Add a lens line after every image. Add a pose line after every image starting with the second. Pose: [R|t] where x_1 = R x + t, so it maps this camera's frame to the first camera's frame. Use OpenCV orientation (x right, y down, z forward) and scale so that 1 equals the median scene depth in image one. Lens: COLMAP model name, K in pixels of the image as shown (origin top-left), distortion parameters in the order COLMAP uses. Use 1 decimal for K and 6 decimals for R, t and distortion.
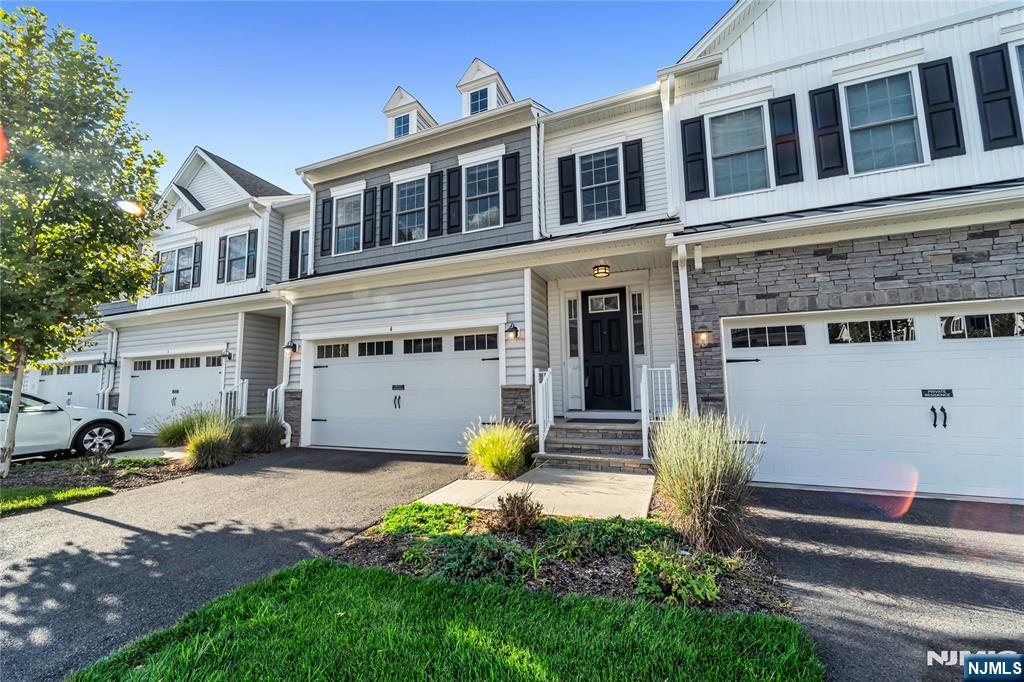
lens RADIAL K [[418.4, 0, 512.0], [0, 418.4, 341.0], [0, 0, 1]] dist [-0.000176, -0.000681]
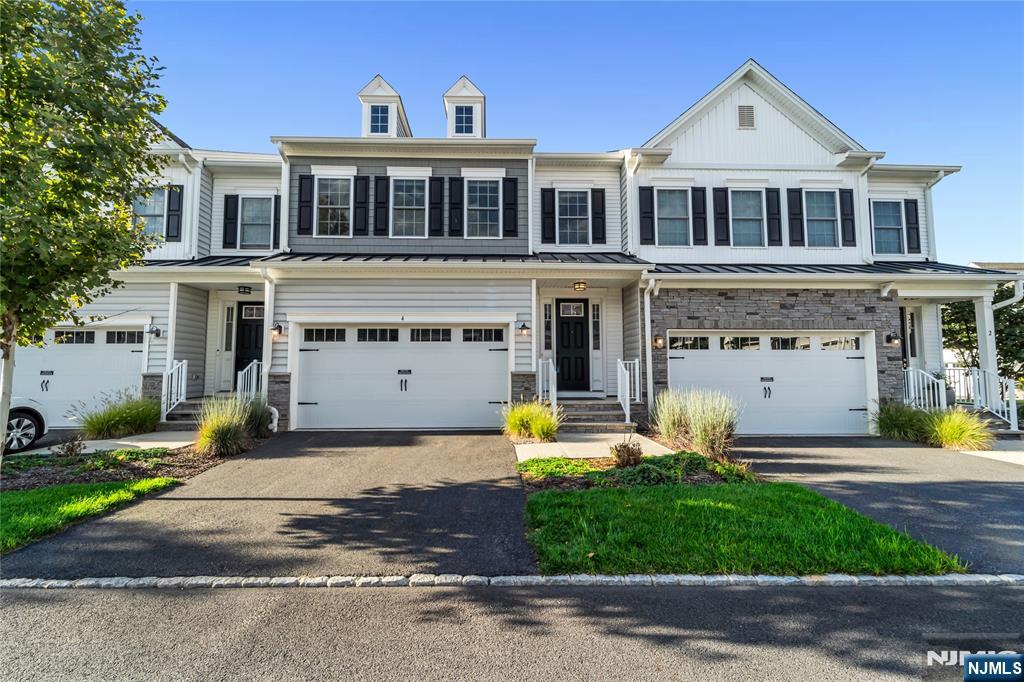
lens RADIAL K [[418.4, 0, 512.0], [0, 418.4, 341.0], [0, 0, 1]] dist [-0.000176, -0.000681]
pose [[0.905606, 0.042250, 0.422011, -0.493045], [-0.058500, 0.997958, 0.025626, -0.014711], [-0.420067, -0.047895, 0.906229, -0.108527]]
